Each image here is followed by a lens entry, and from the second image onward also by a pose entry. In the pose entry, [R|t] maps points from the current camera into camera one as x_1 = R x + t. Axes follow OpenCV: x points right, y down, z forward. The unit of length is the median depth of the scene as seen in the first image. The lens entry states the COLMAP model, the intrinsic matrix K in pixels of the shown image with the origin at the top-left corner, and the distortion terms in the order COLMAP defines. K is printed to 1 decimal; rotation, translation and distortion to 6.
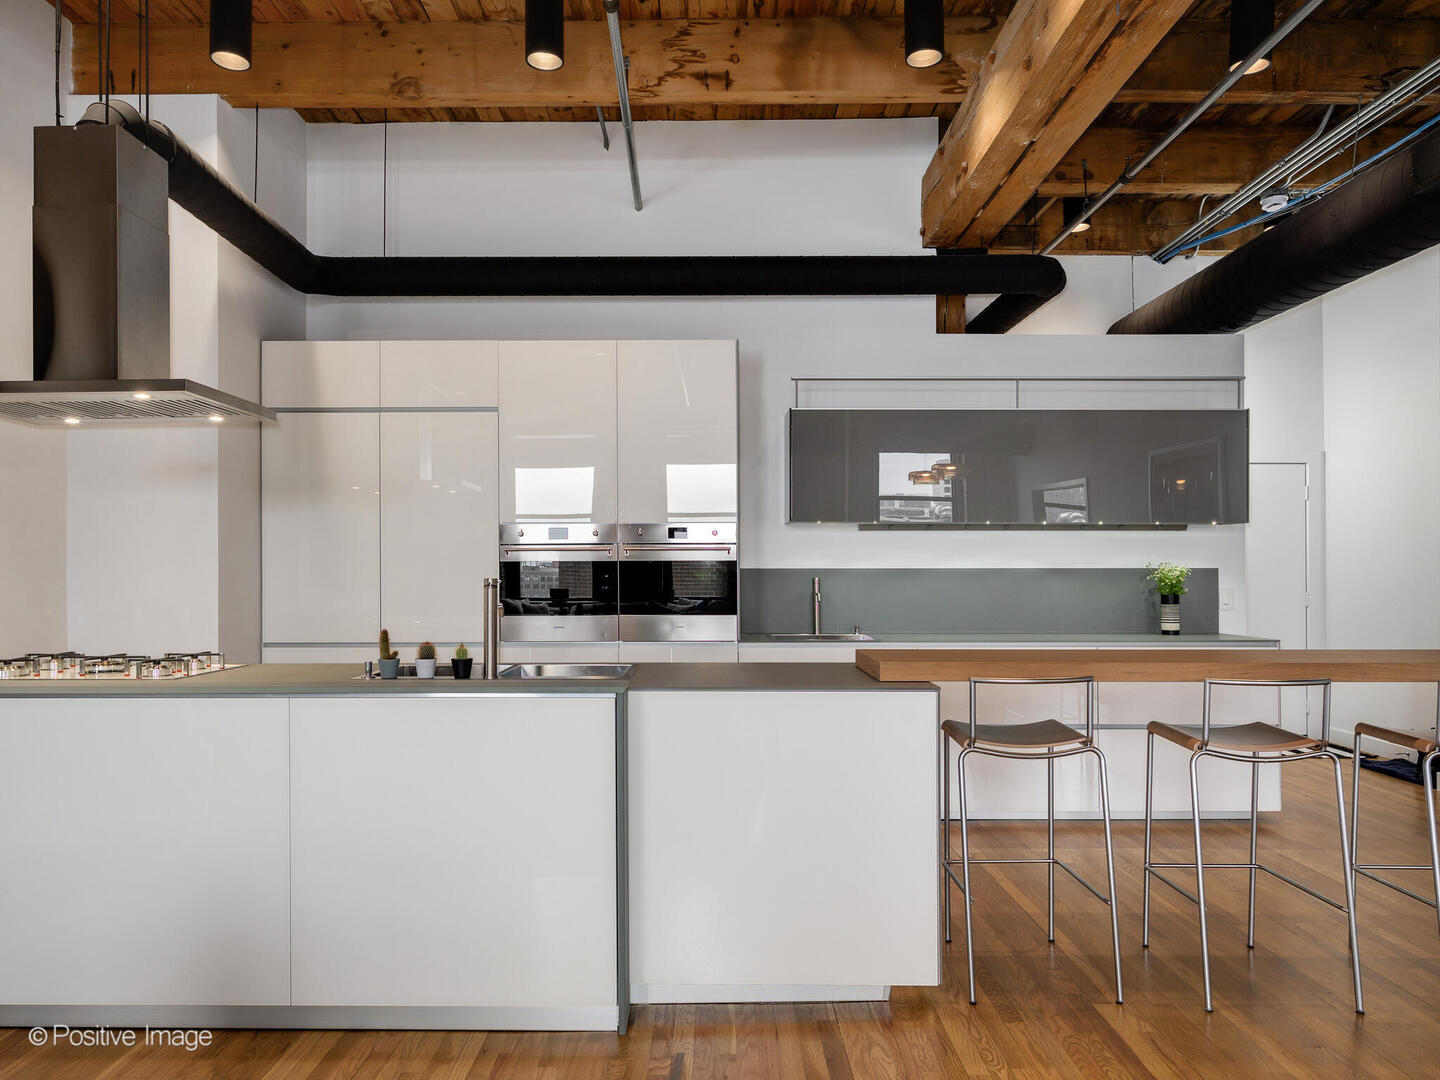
lens RADIAL K [[997.0, 0, 719.2], [0, 997.0, 553.7], [0, 0, 1]] dist [0.007532, -0.001657]
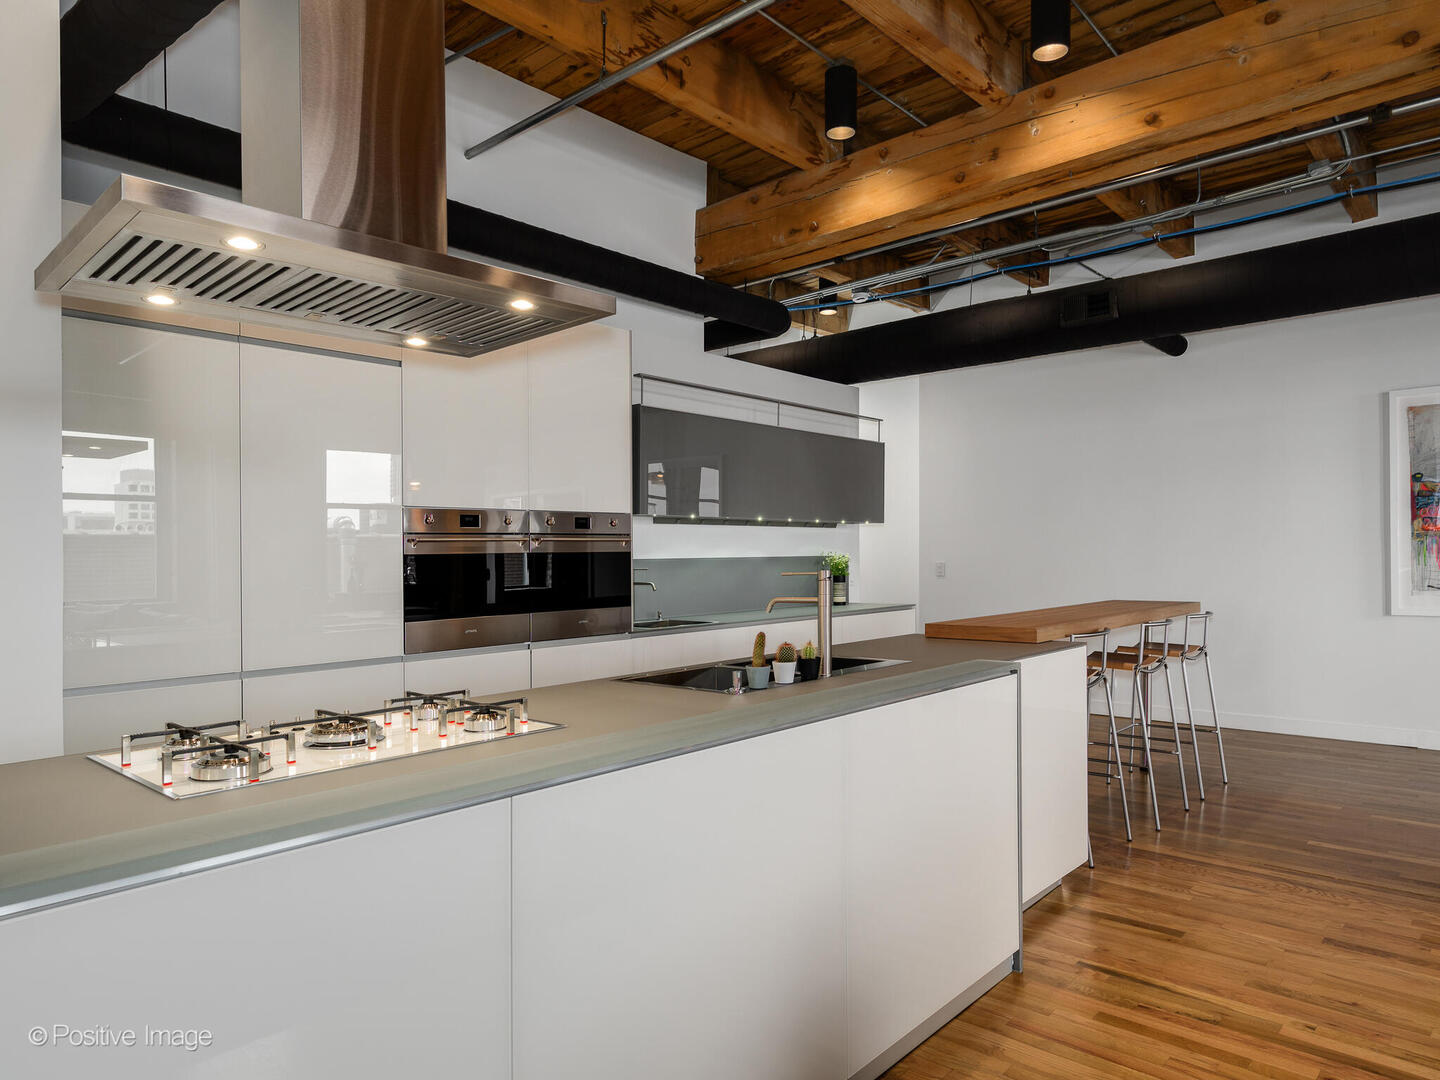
lens RADIAL K [[931.5, 0, 721.6], [0, 931.5, 544.4], [0, 0, 1]] dist [-0.008316, 0.000296]
pose [[0.646708, 0.000466, 0.762737, -0.681697], [-0.002107, 0.999997, 0.001175, -0.001622], [-0.762734, -0.002367, 0.646707, 0.353564]]
